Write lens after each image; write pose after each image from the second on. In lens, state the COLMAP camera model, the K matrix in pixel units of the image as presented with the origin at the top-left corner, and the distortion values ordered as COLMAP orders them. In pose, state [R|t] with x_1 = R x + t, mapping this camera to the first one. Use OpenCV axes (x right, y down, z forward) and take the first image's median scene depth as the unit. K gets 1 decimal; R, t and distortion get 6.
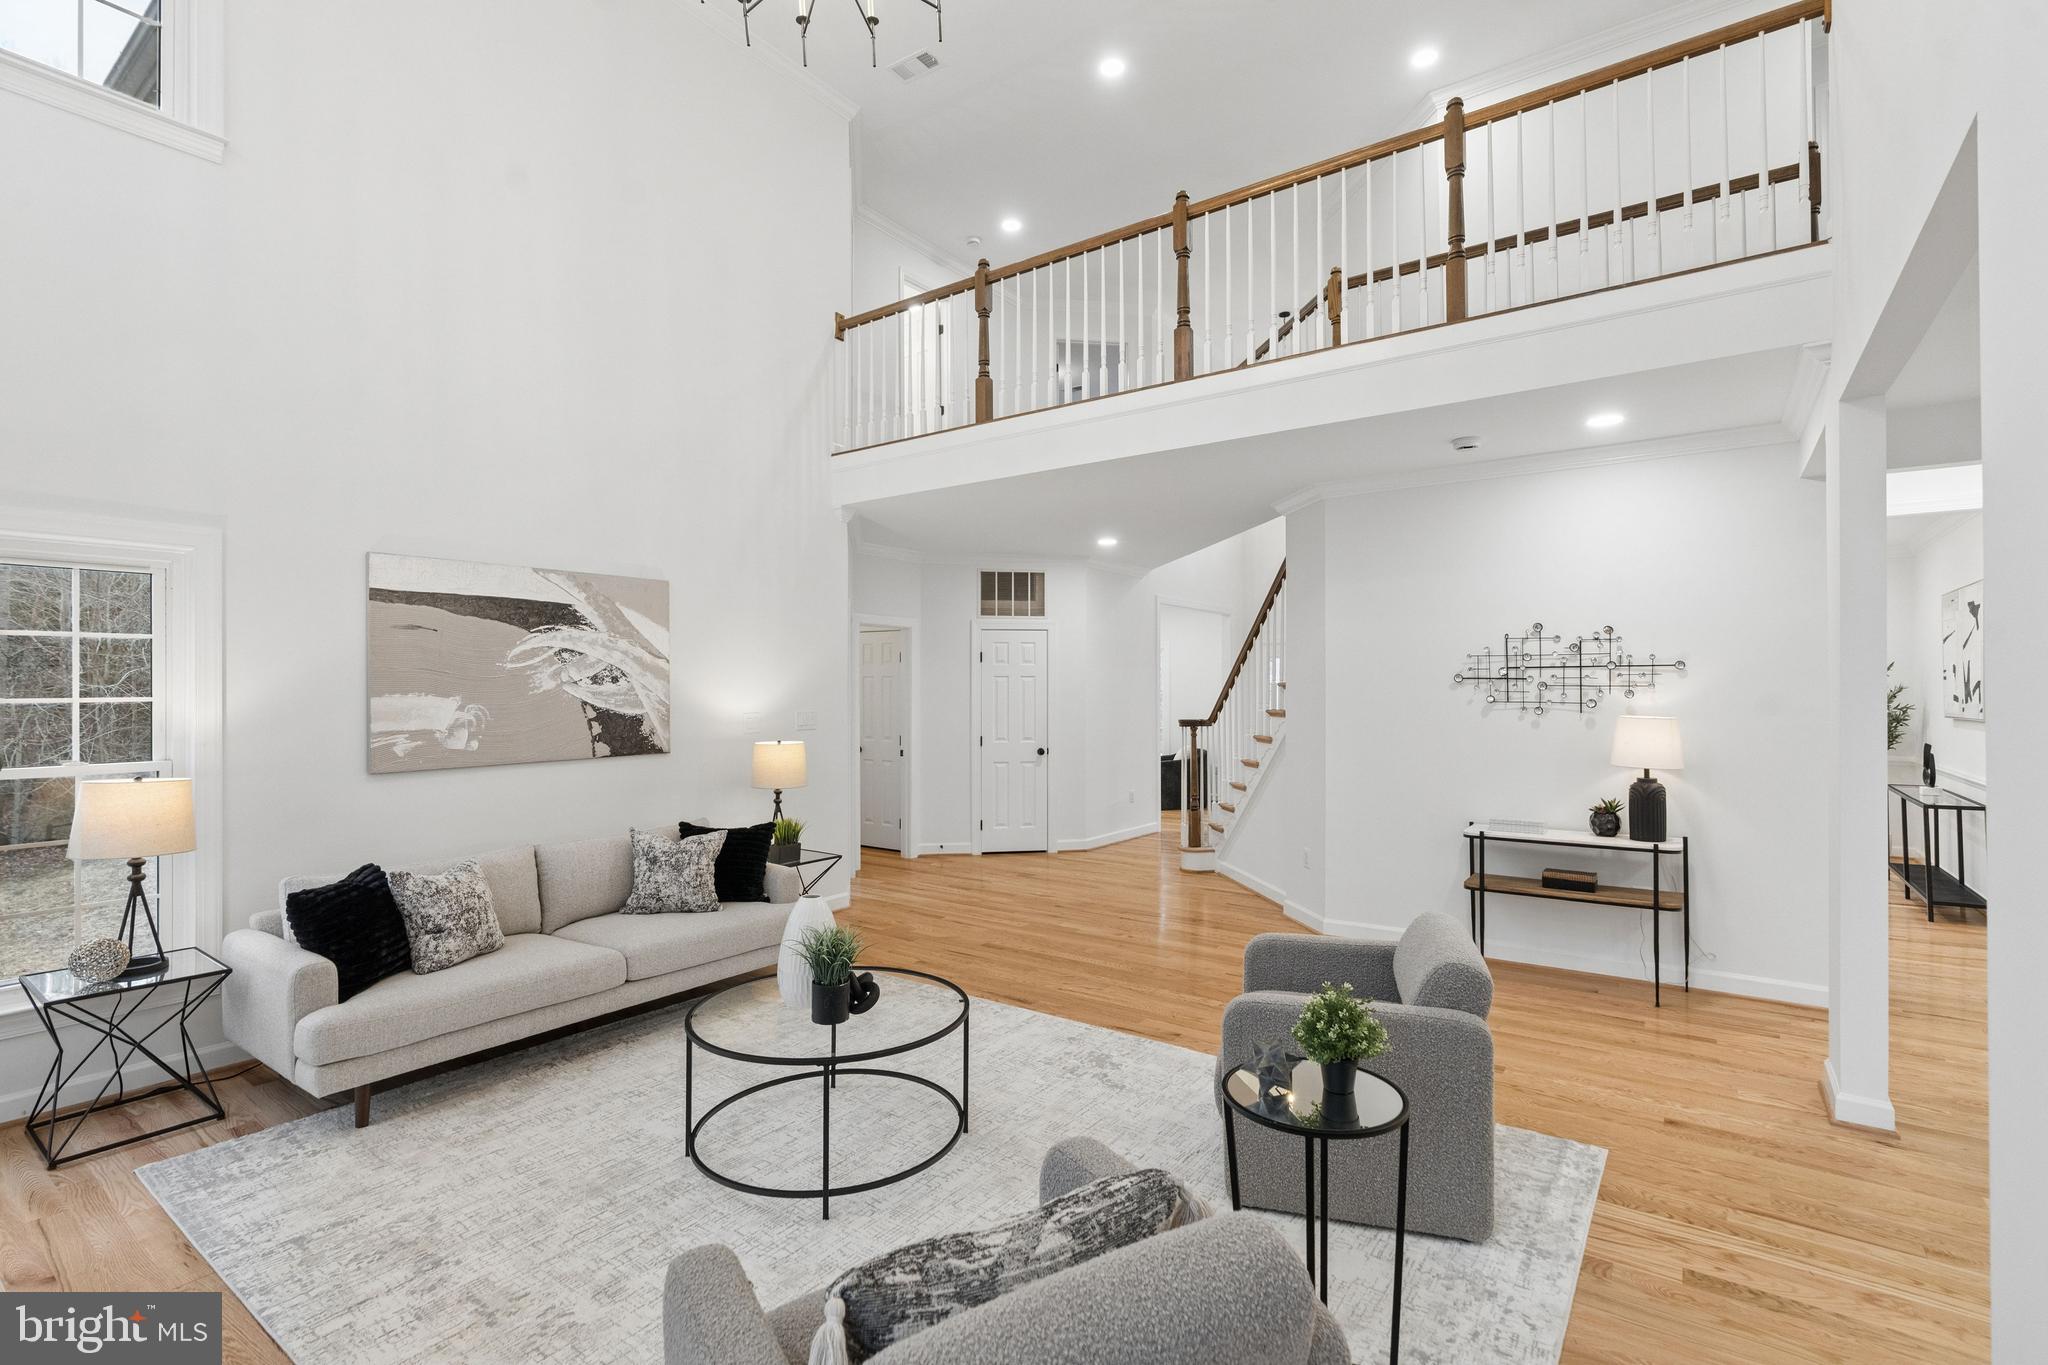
lens RADIAL K [[920.6, 0, 1027.3], [0, 920.6, 686.4], [0, 0, 1]] dist [-0.011943, 0.000317]
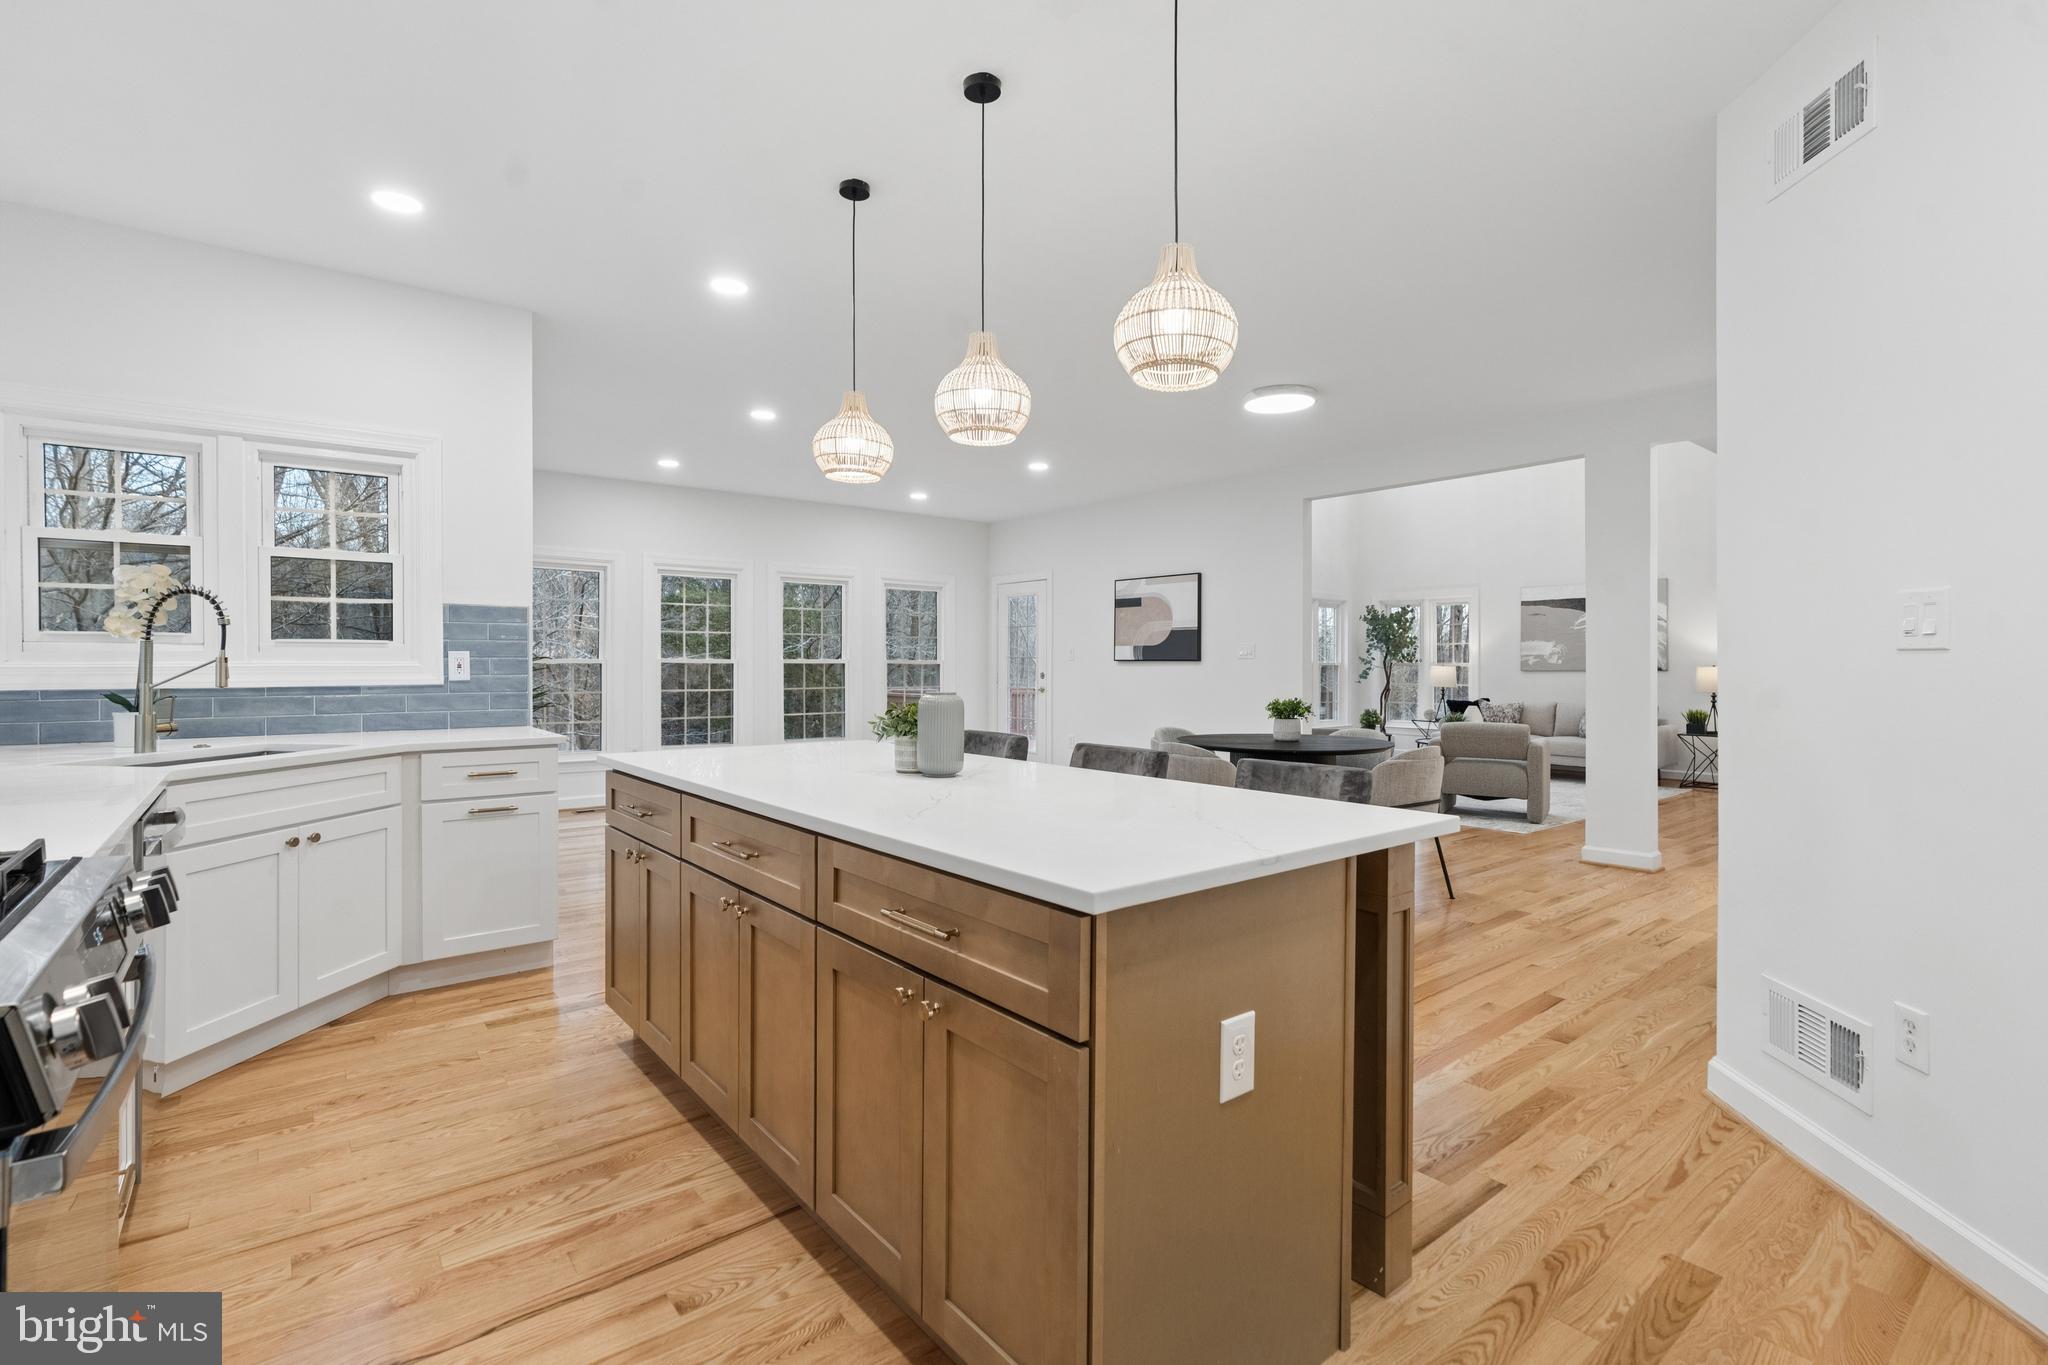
lens RADIAL K [[940.8, 0, 1023.4], [0, 940.8, 658.7], [0, 0, 1]] dist [-0.003271, 0.000948]
pose [[-0.262474, -0.003986, -0.964931, 1.925675], [0.004619, 0.999975, -0.005388, 0.056756], [0.964928, -0.005871, -0.262449, 0.260953]]
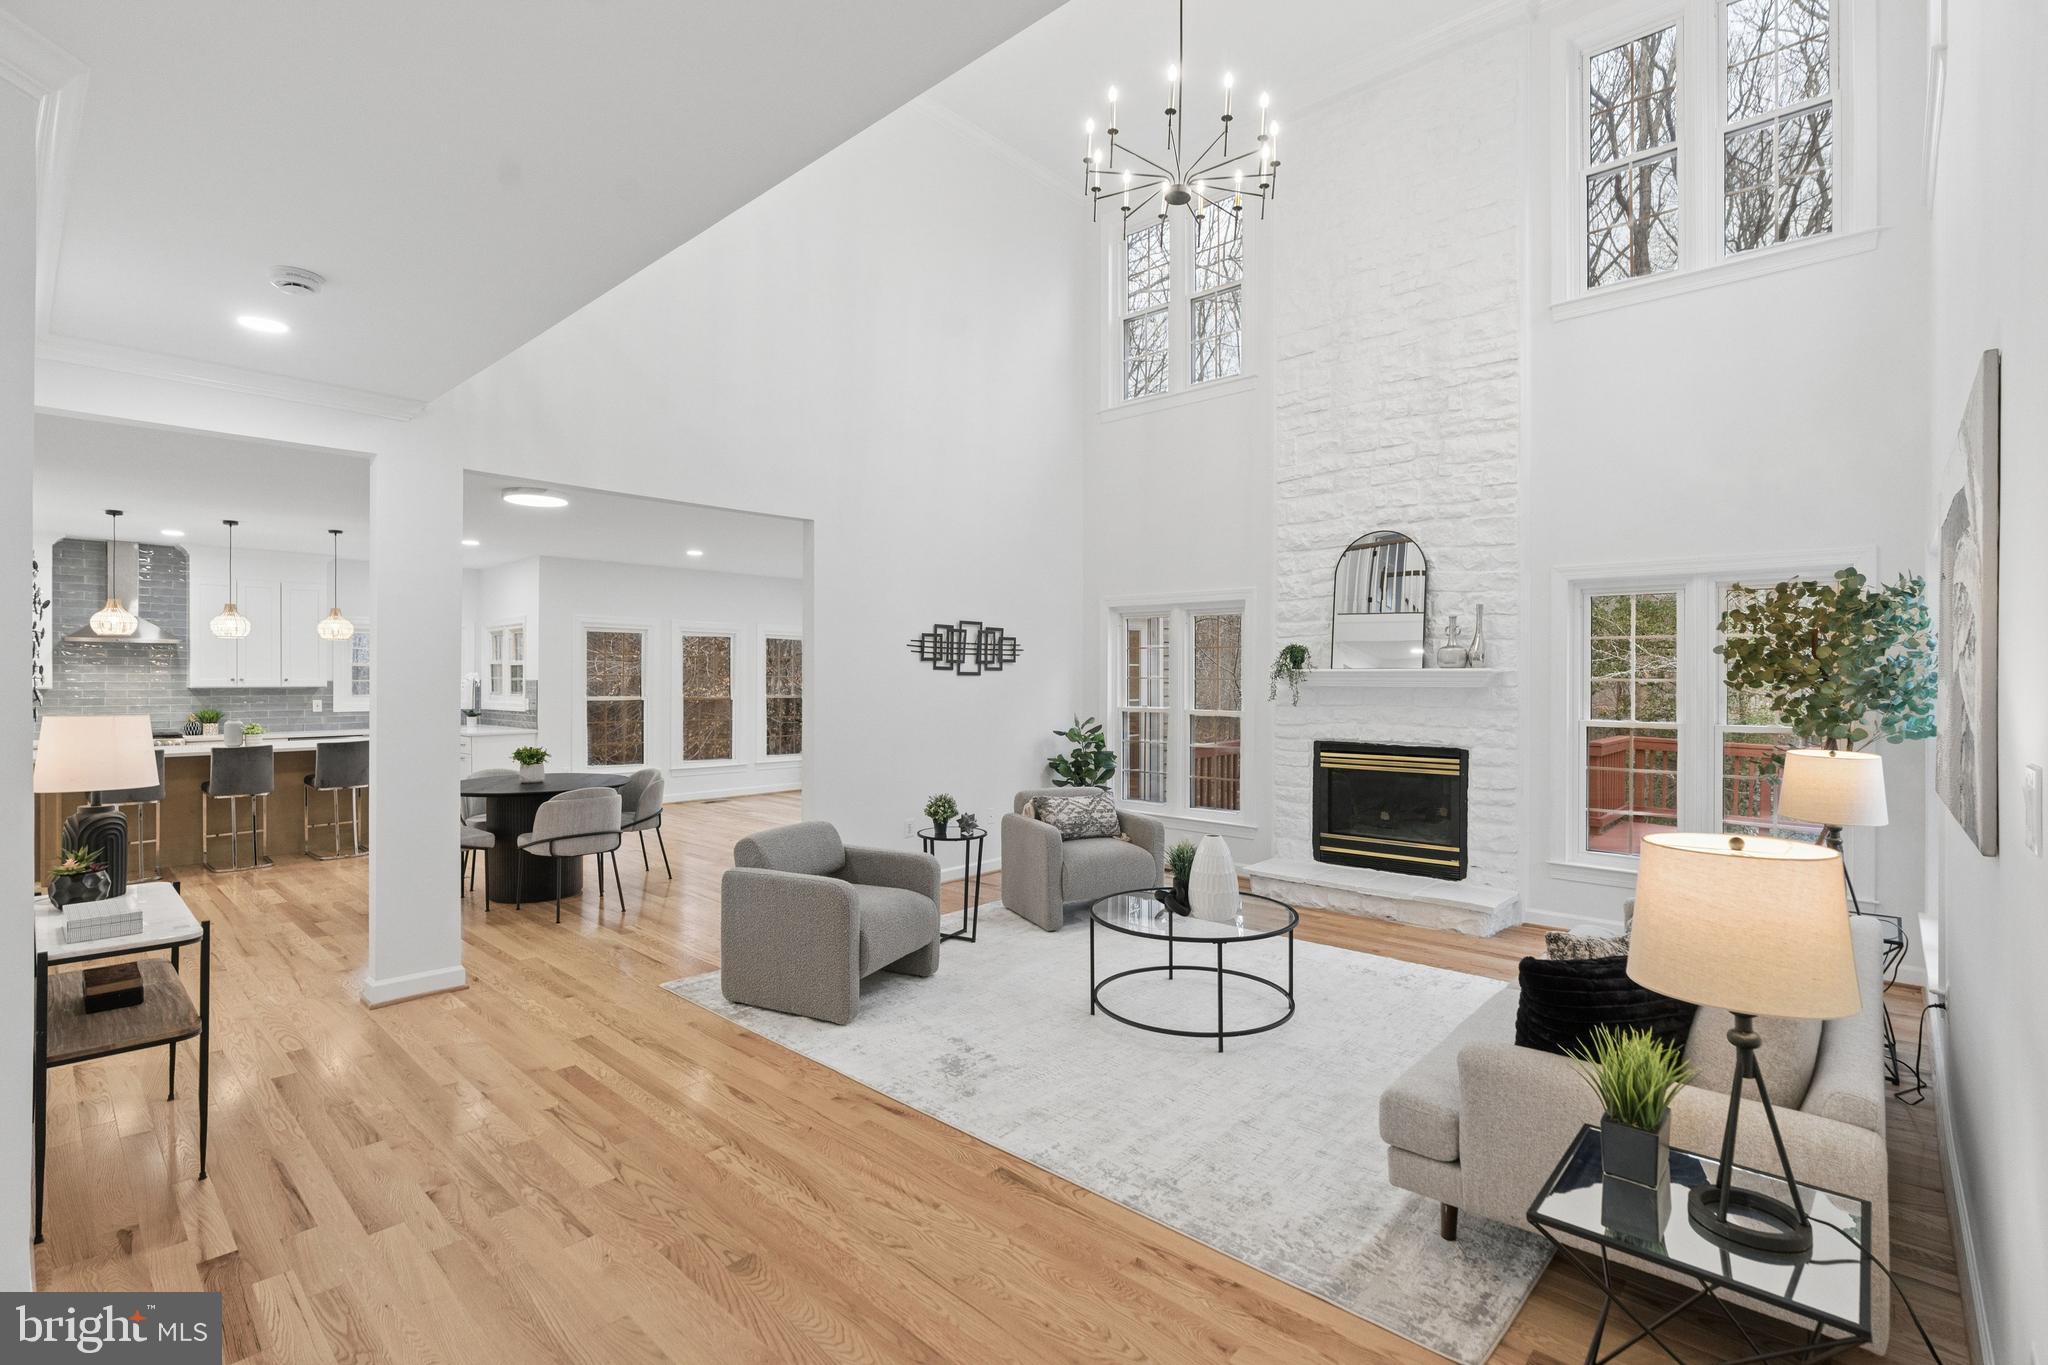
lens RADIAL K [[940.8, 0, 1023.4], [0, 940.8, 658.7], [0, 0, 1]] dist [-0.003271, 0.000948]
pose [[-0.992319, 0.004746, 0.123615, -0.087081], [0.001802, 0.999712, -0.023911, 0.007976], [-0.123693, -0.023505, -0.992042, 1.501092]]
